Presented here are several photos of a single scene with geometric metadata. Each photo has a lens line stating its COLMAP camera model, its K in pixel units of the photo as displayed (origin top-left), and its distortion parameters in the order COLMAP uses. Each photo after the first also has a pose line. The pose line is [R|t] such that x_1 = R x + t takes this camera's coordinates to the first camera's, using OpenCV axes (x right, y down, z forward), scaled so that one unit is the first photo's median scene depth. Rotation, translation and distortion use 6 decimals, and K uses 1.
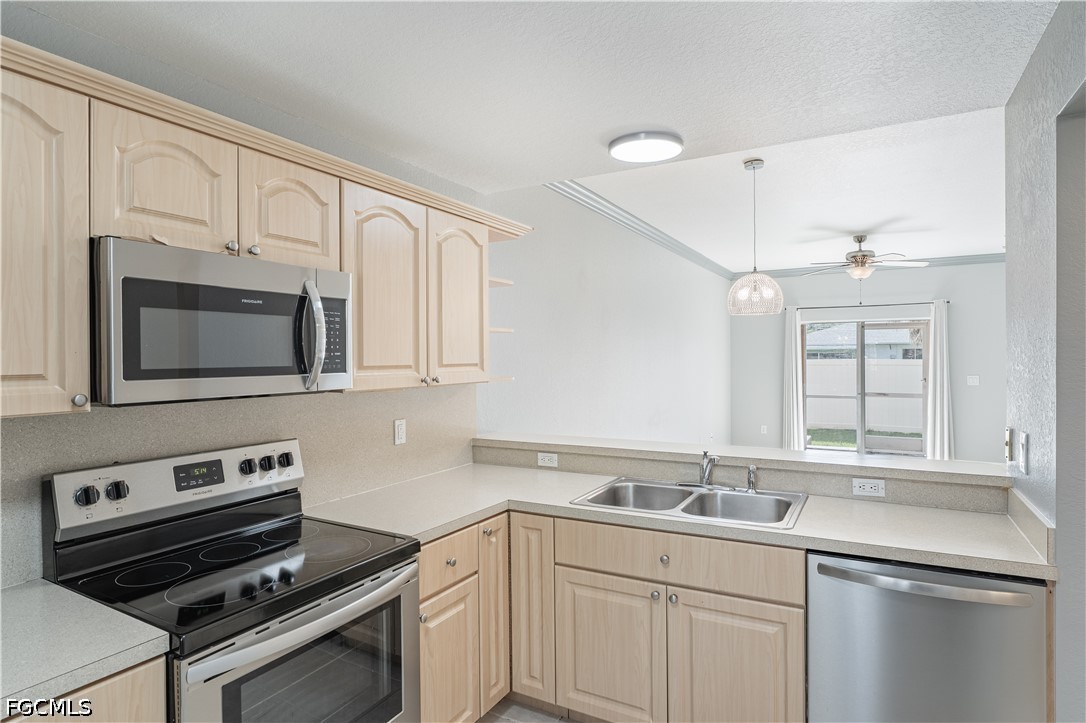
lens RADIAL K [[591.3, 0, 536.0], [0, 591.3, 356.7], [0, 0, 1]] dist [-0.013703, -0.002034]
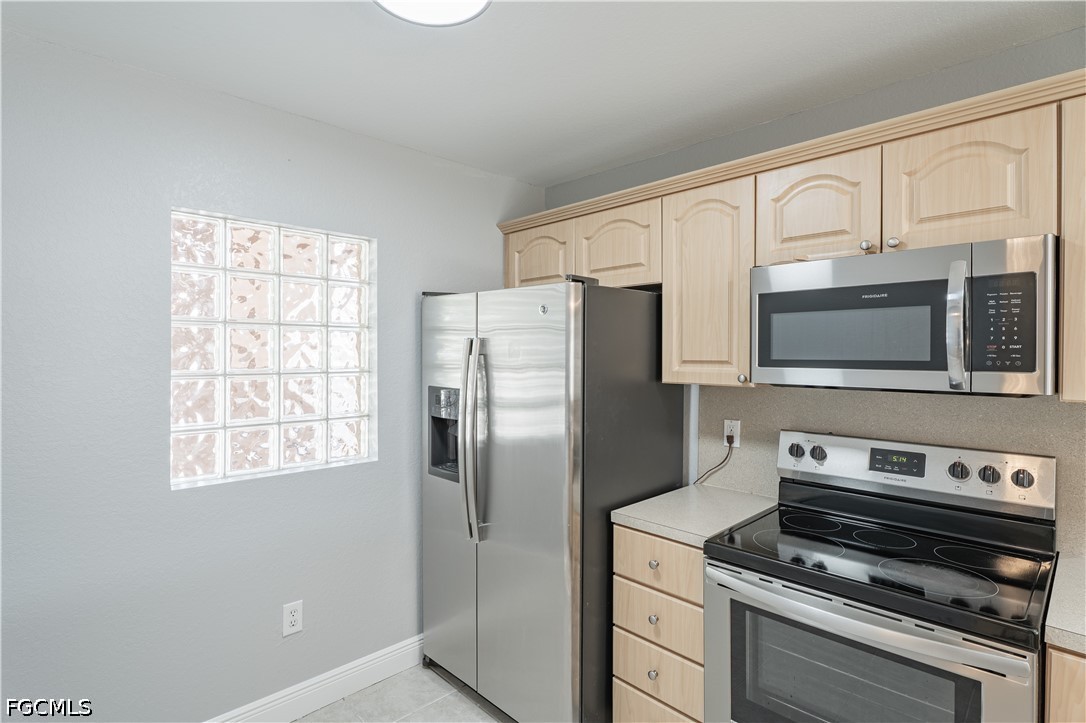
lens RADIAL K [[526.1, 0, 533.4], [0, 526.1, 353.4], [0, 0, 1]] dist [-0.013845, 0.000240]
pose [[-0.277718, 0.005265, -0.960648, 0.532311], [-0.003152, 0.999975, 0.006392, 0.001540], [0.960658, 0.004803, -0.277694, 0.661415]]
